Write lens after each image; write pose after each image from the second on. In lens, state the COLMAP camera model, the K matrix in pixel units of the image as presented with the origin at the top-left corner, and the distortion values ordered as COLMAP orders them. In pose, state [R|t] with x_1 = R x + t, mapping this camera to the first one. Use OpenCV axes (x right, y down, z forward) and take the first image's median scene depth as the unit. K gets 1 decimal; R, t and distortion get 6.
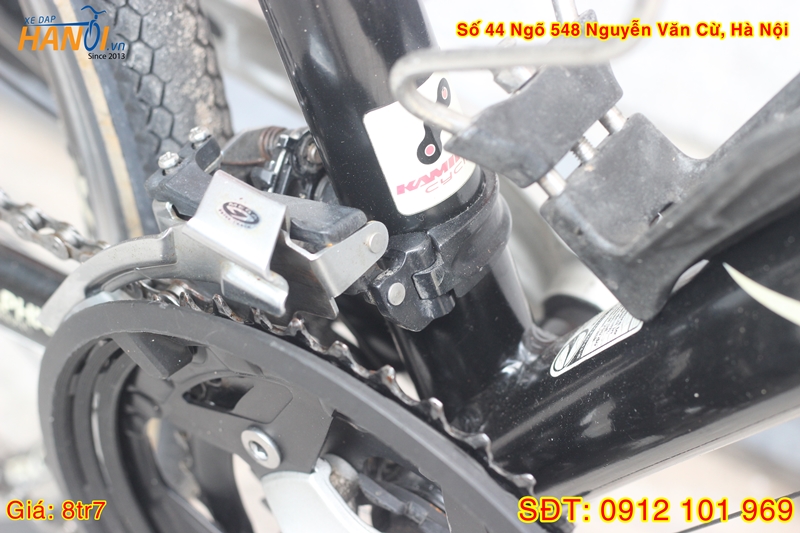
lens RADIAL K [[1881.1, 0, 400.3], [0, 1881.1, 265.3], [0, 0, 1]] dist [-0.139851, 0.000000]
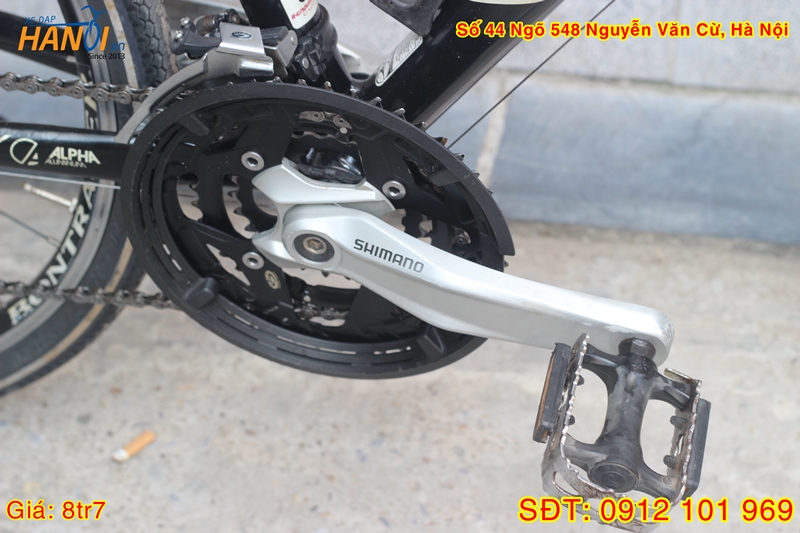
lens RADIAL K [[1881.1, 0, 399.5], [0, 1881.1, 266.9], [0, 0, 1]] dist [-0.139851, 0.000000]
pose [[0.899013, -0.267407, 0.346798, -0.677221], [0.290357, 0.956802, -0.014934, 0.286452], [-0.327824, 0.114122, 0.937821, -0.976454]]
